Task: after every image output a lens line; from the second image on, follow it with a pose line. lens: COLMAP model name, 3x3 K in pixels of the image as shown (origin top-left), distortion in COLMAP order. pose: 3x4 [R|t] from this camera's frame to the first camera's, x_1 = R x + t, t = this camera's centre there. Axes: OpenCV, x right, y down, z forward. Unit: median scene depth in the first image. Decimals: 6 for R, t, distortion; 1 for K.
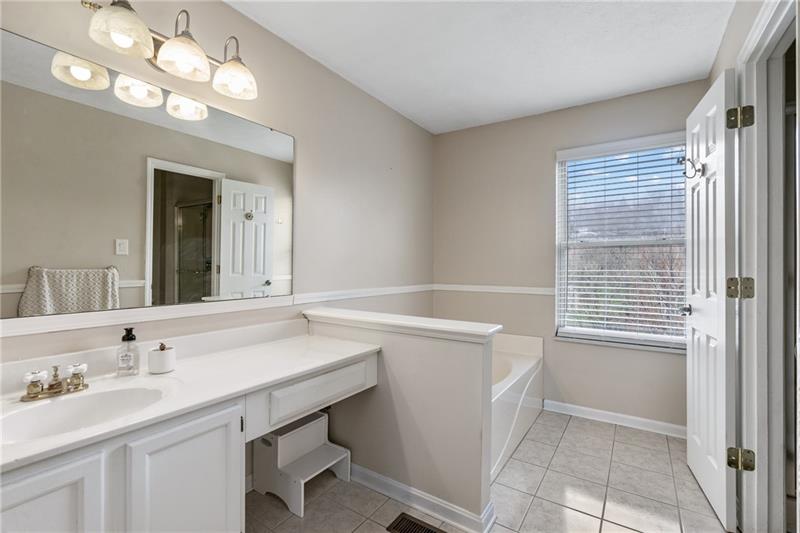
lens RADIAL K [[361.4, 0, 400.4], [0, 361.4, 263.7], [0, 0, 1]] dist [0.001875, 0.001498]
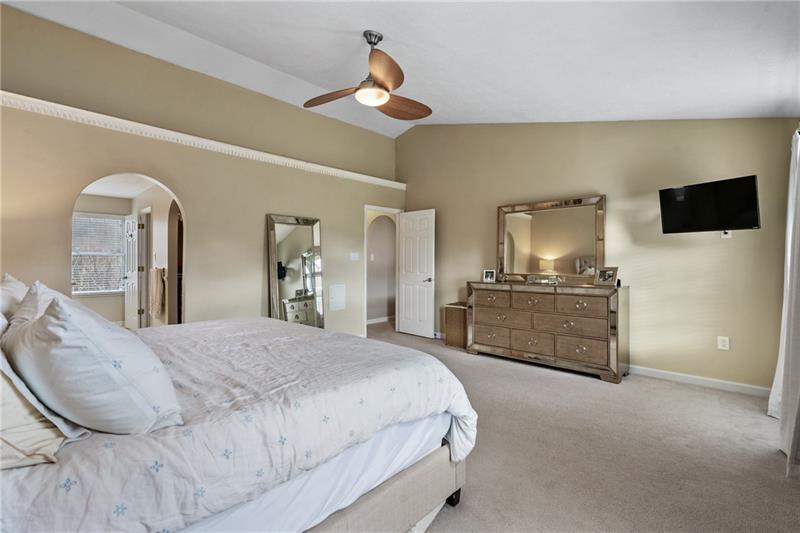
lens RADIAL K [[361.4, 0, 400.8], [0, 361.4, 265.4], [0, 0, 1]] dist [0.001875, 0.001498]
pose [[0.199932, -0.005759, 0.979793, -1.934743], [0.000579, 0.999983, 0.005760, 0.007098], [-0.979810, -0.000584, 0.199932, -2.101369]]
